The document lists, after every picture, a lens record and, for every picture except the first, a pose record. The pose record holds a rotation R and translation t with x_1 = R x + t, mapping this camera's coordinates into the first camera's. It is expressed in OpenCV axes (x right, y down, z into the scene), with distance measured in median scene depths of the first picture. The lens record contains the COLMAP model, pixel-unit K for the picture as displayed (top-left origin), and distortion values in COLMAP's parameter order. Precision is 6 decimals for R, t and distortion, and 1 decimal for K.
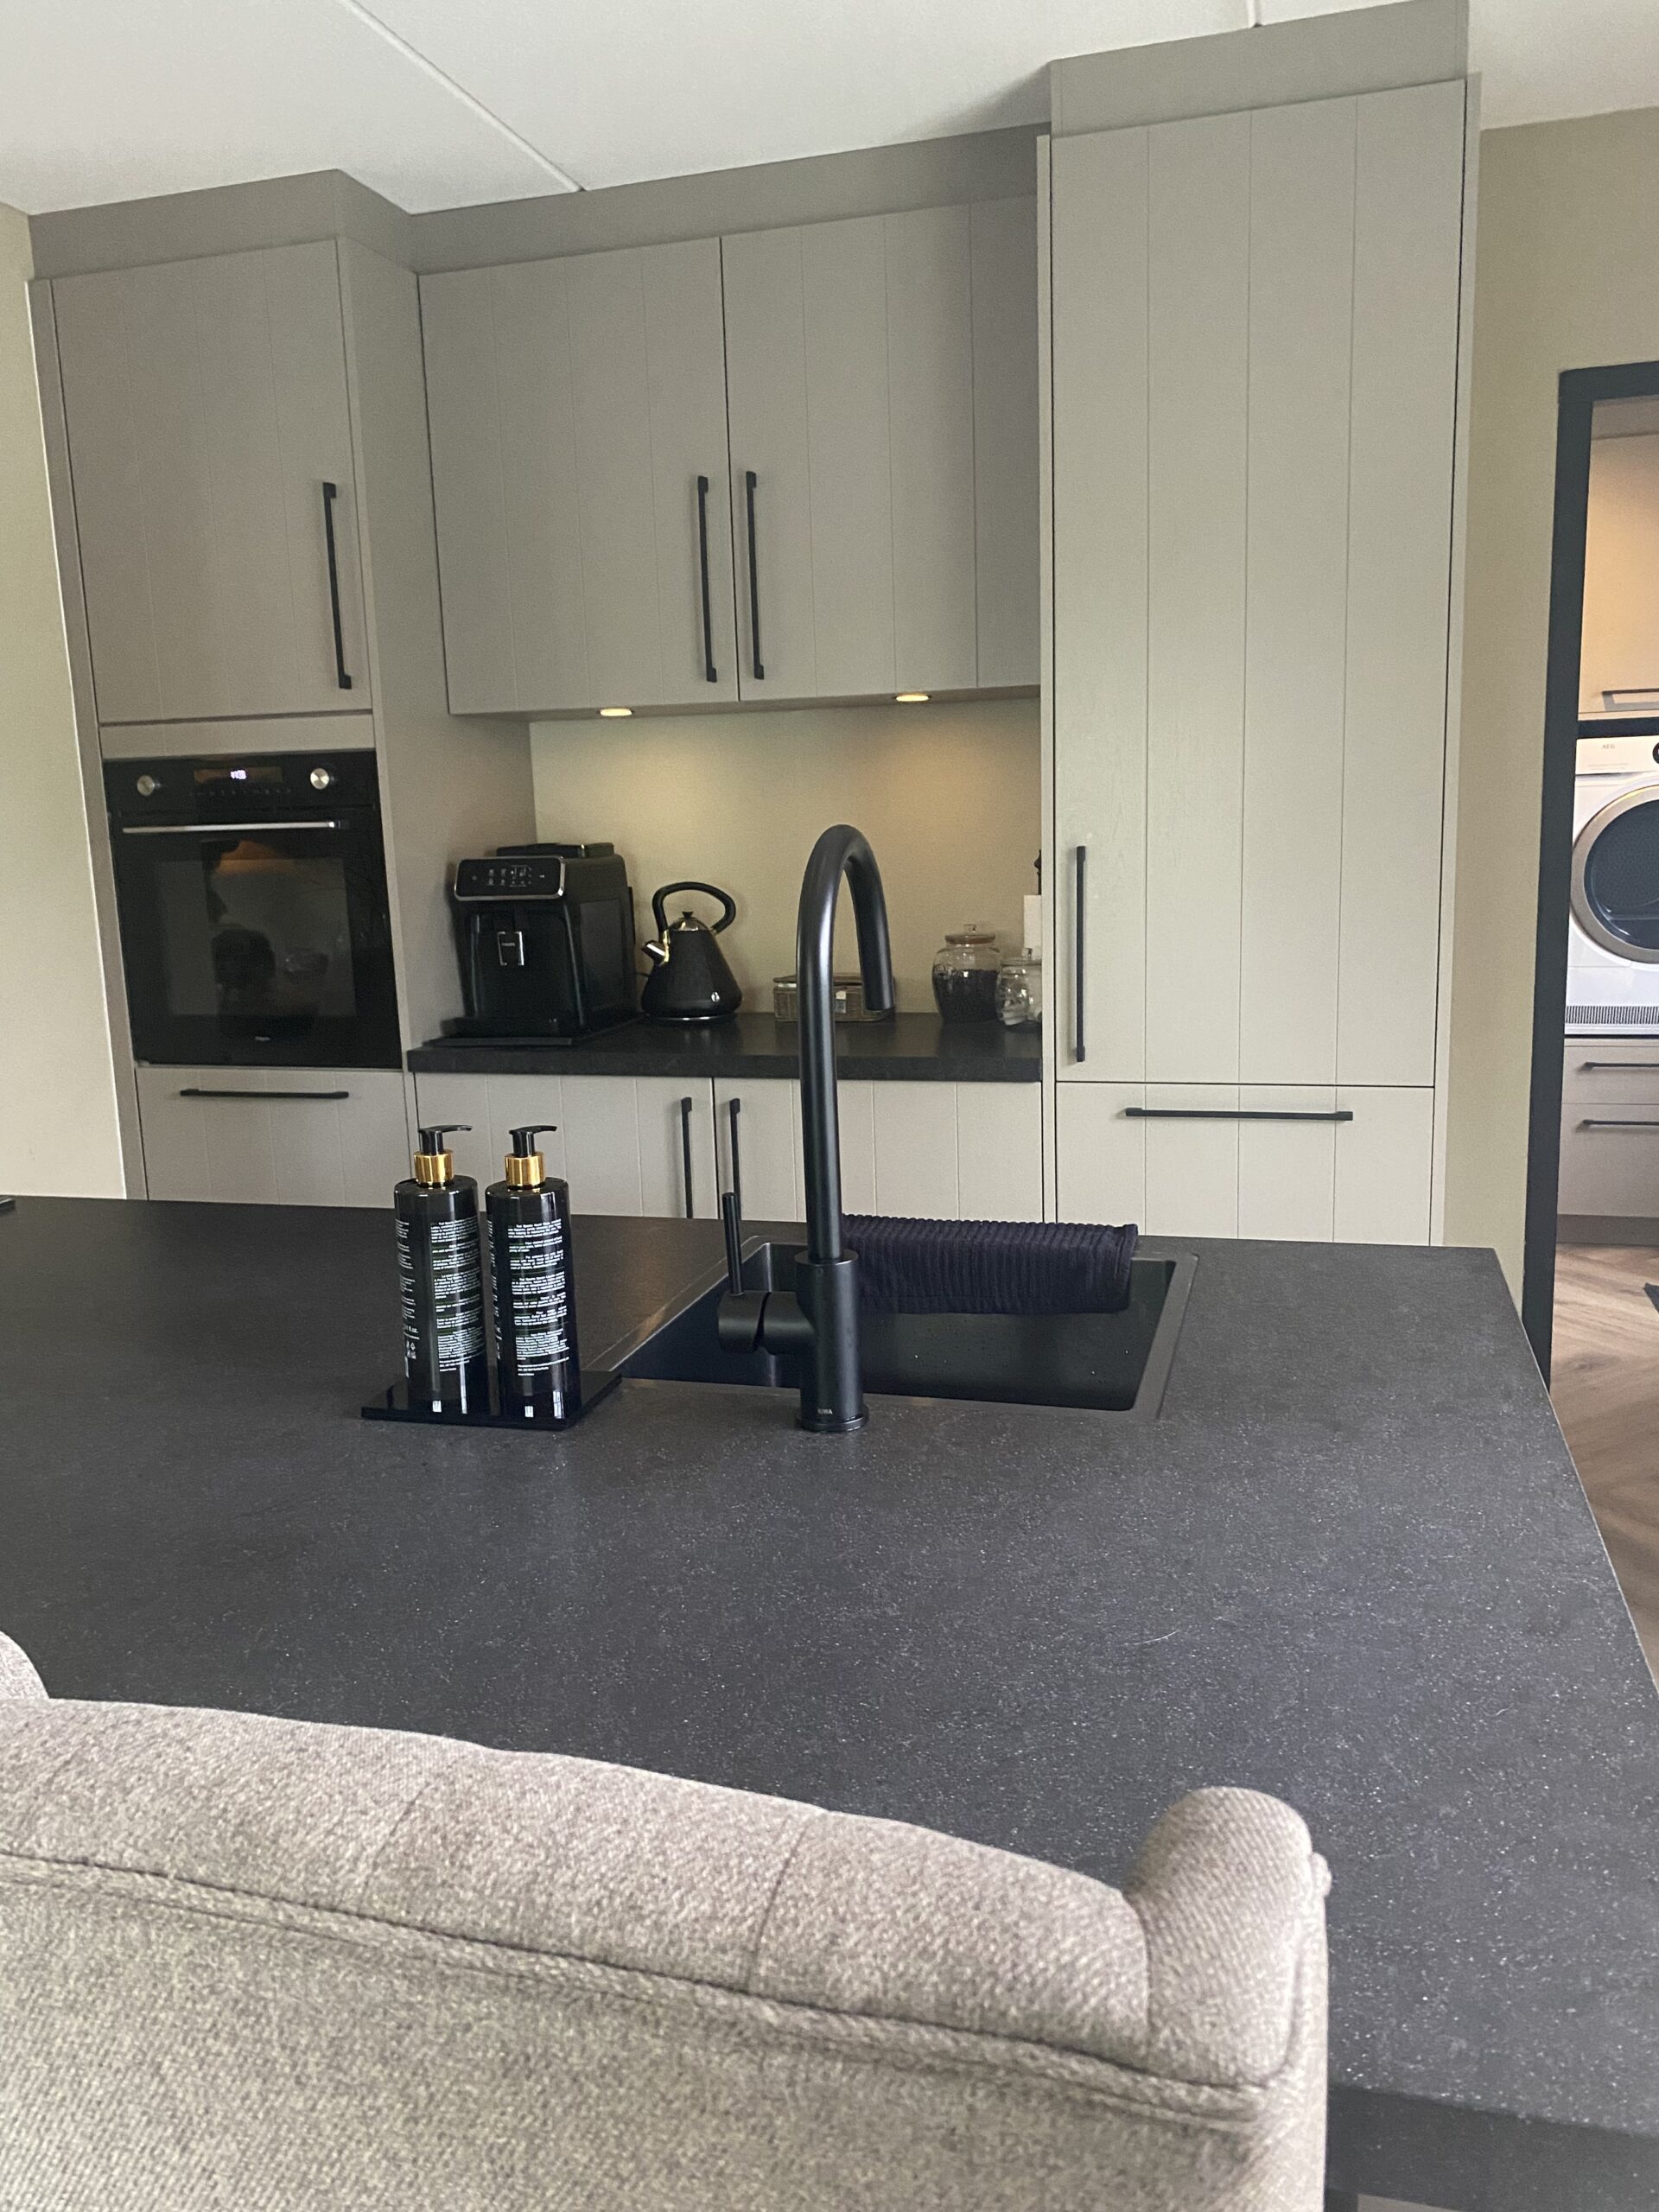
lens RADIAL K [[1716.5, 0, 873.5], [0, 1716.5, 1126.0], [0, 0, 1]] dist [0.021940, -0.031382]
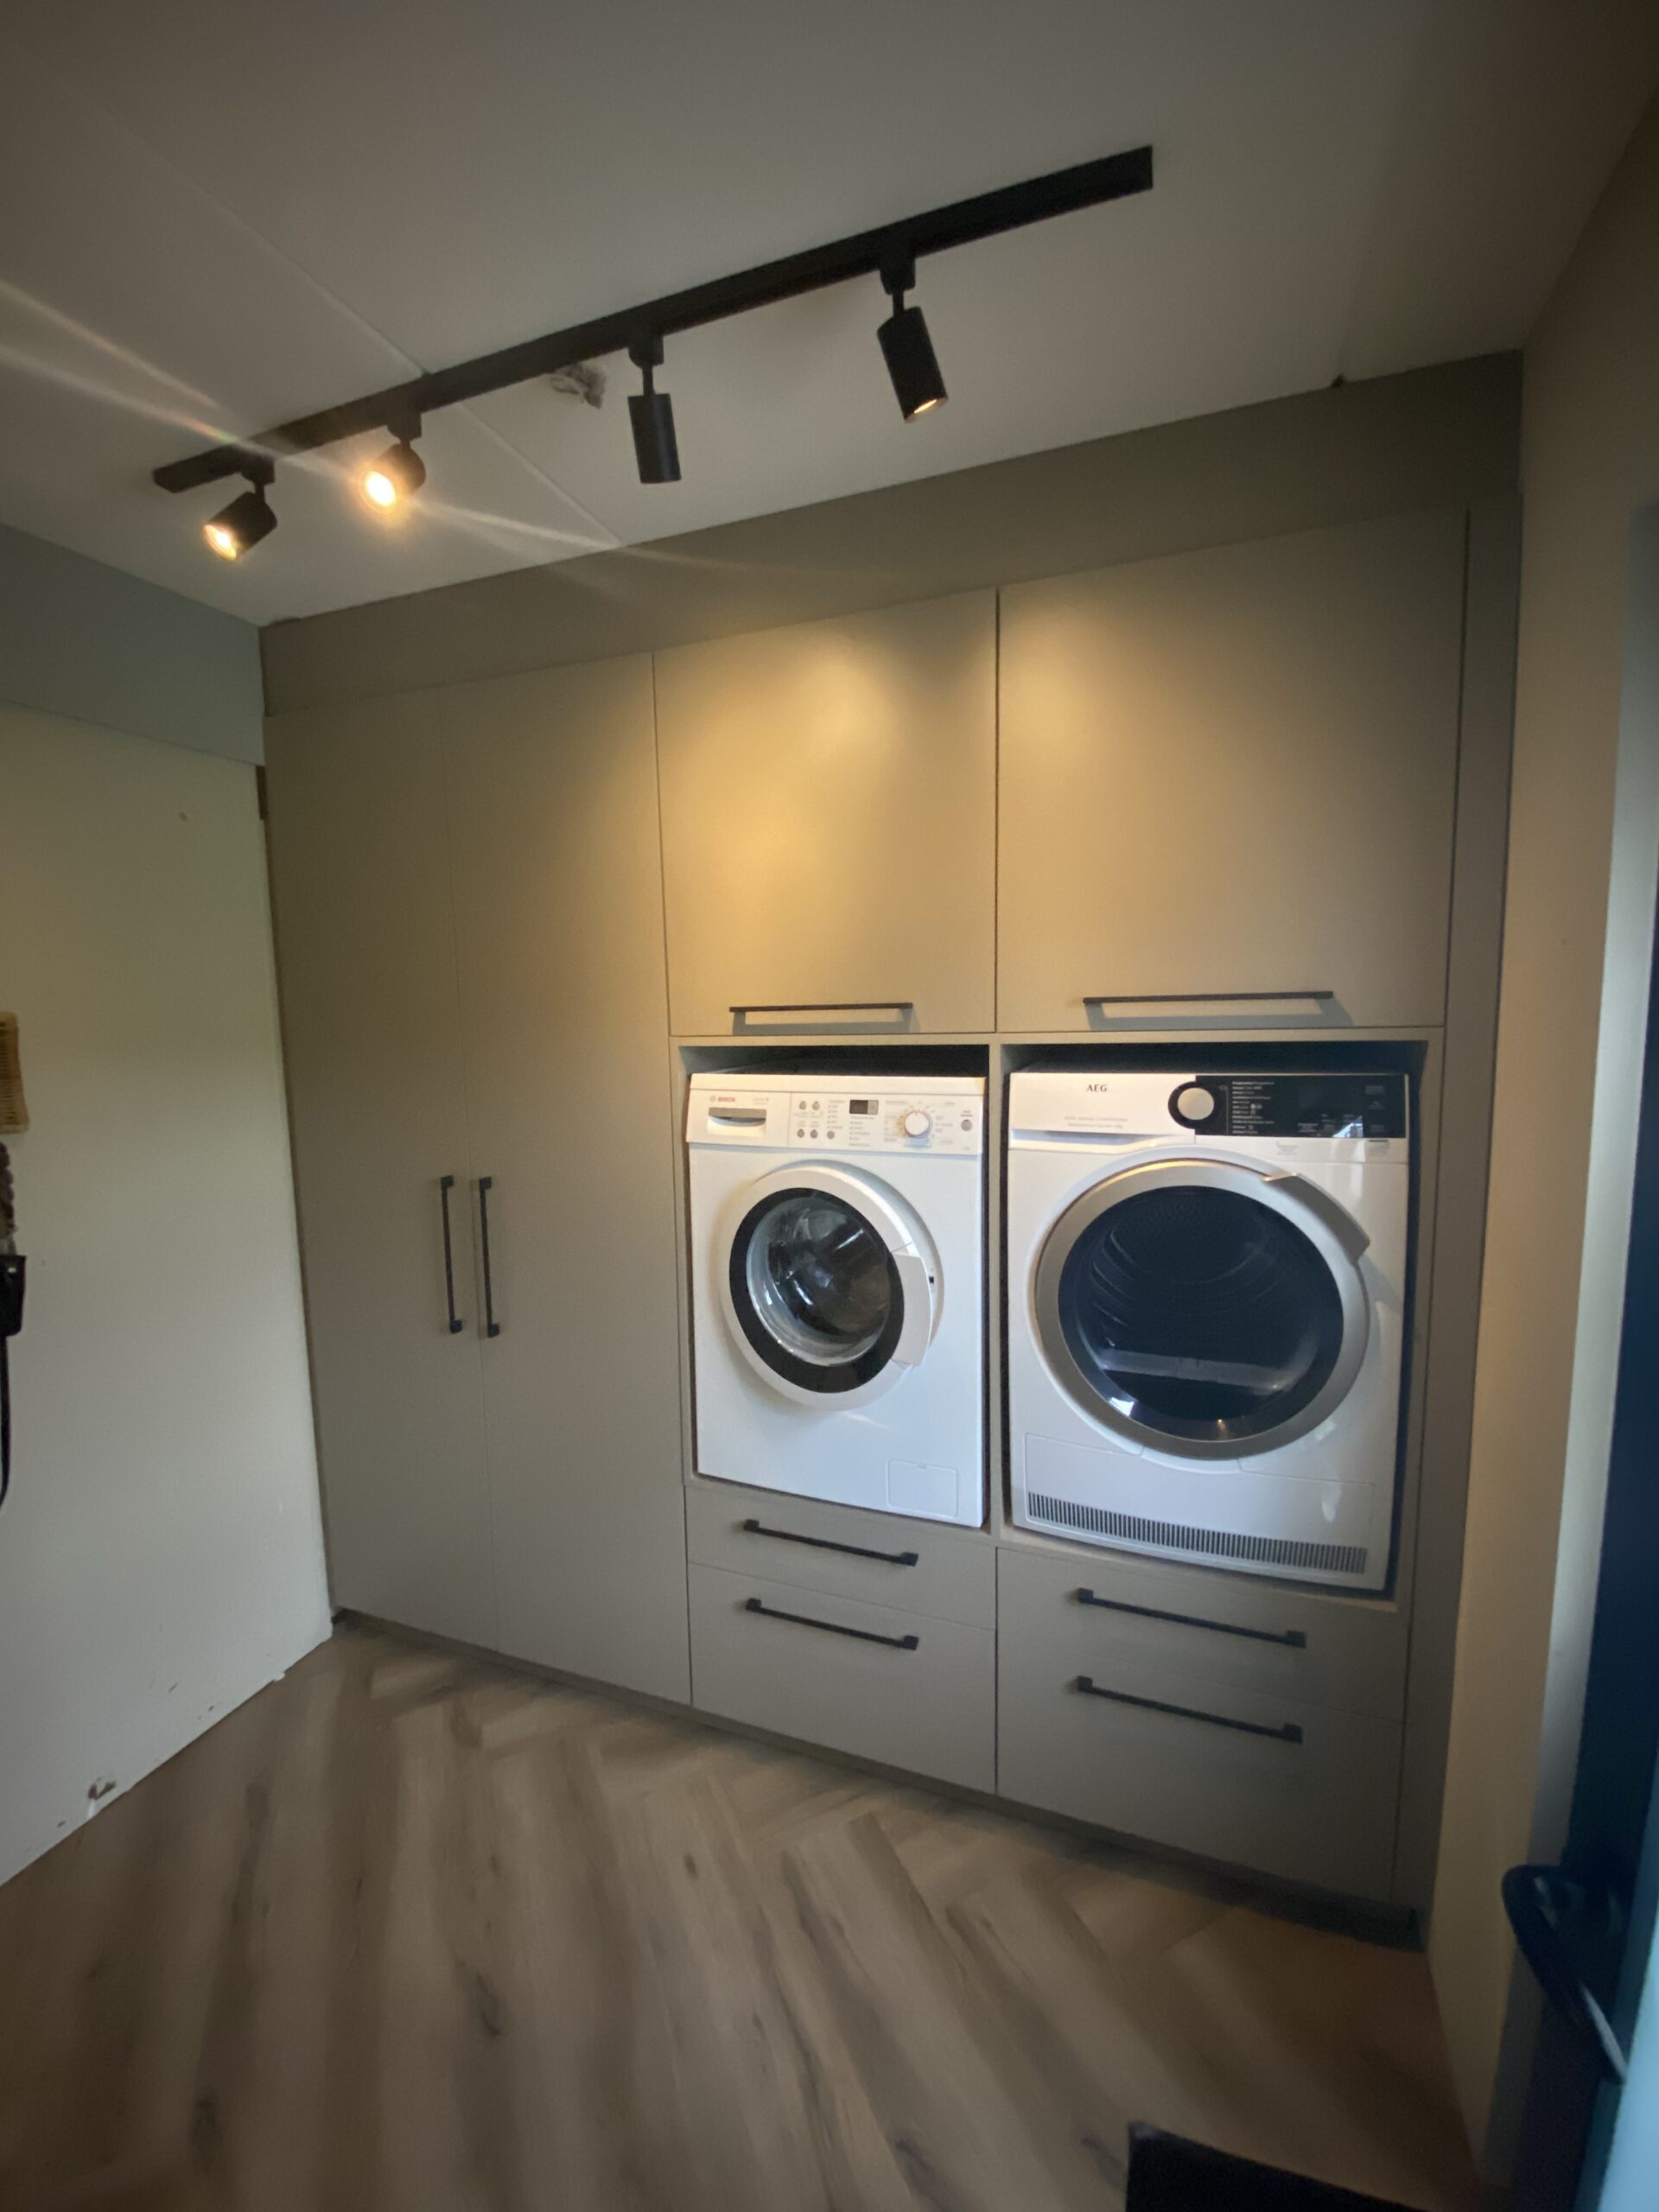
lens RADIAL K [[894.9, 0, 819.5], [0, 894.9, 1110.8], [0, 0, 1]] dist [-0.000756, -0.007069]
pose [[0.991754, 0.028187, -0.125018, 0.561137], [-0.037564, 0.996603, -0.073294, -0.282619], [0.122528, 0.077386, 0.989443, 1.035707]]
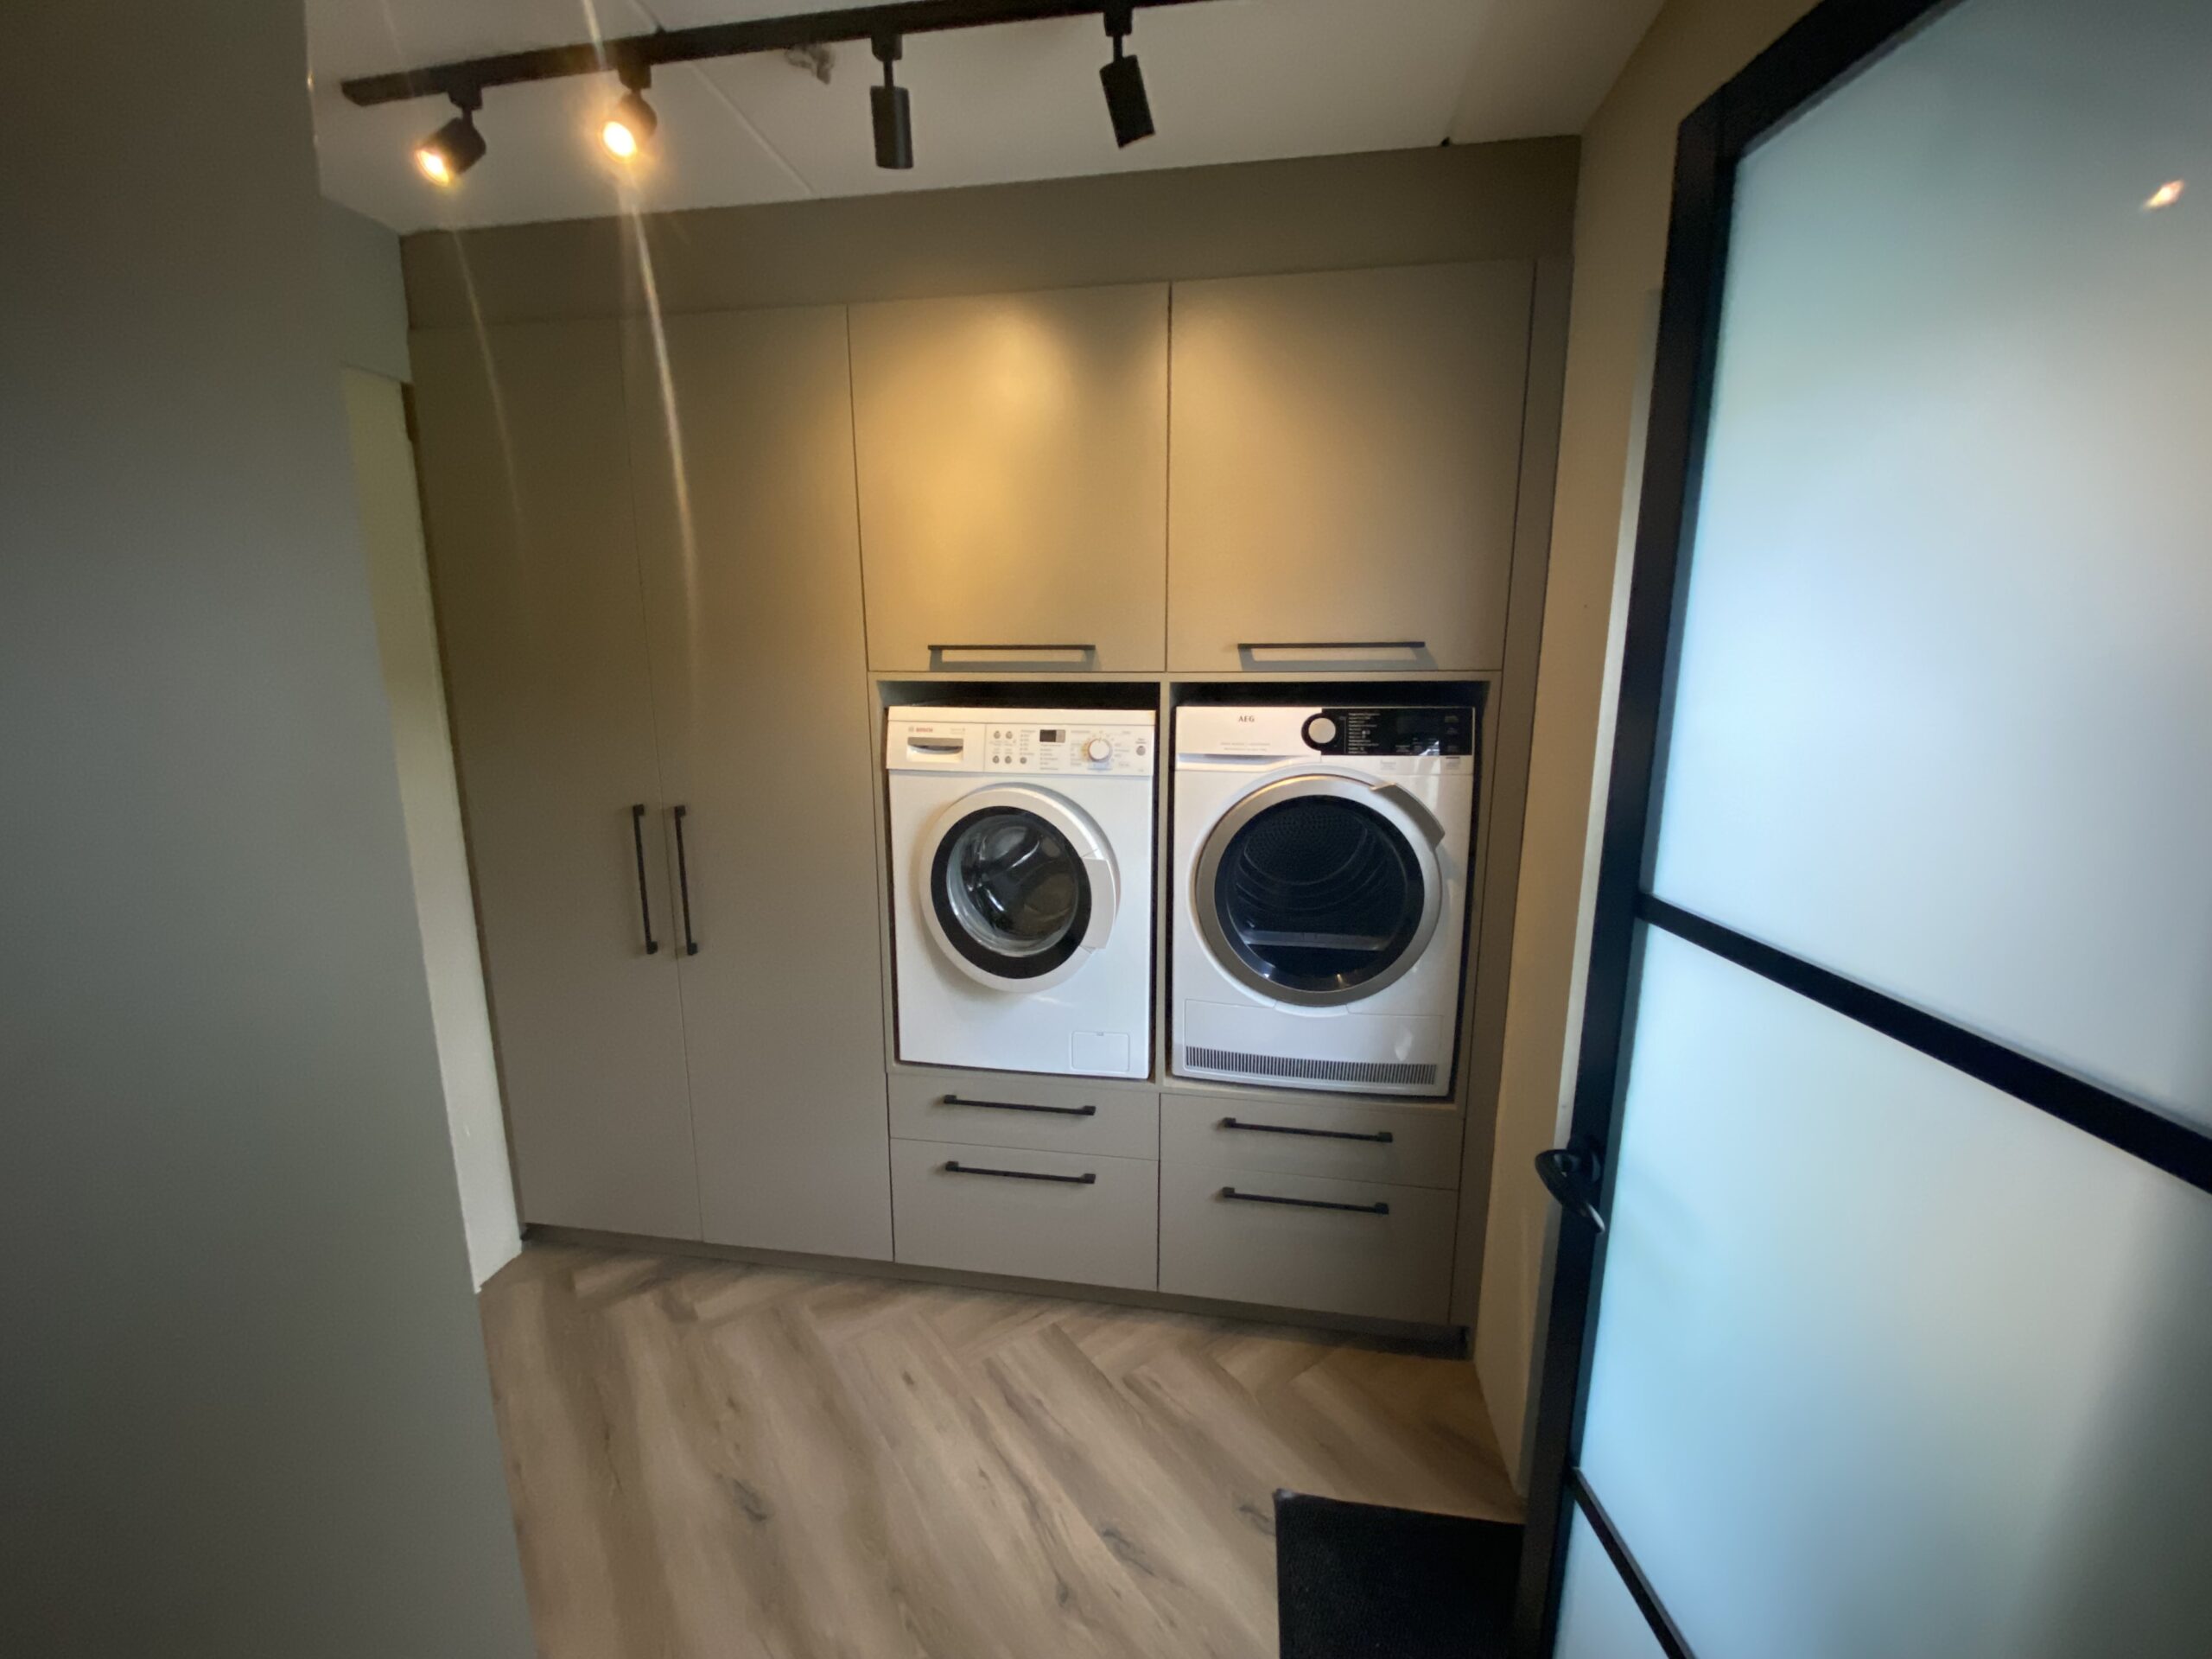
lens RADIAL K [[894.9, 0, 1084.1], [0, 894.9, 830.8], [0, 0, 1]] dist [-0.000756, -0.007069]
pose [[0.996705, 0.018686, 0.078934, 0.497225], [-0.018454, 0.999823, -0.003672, -0.257485], [-0.078988, 0.002203, 0.996873, 0.947250]]
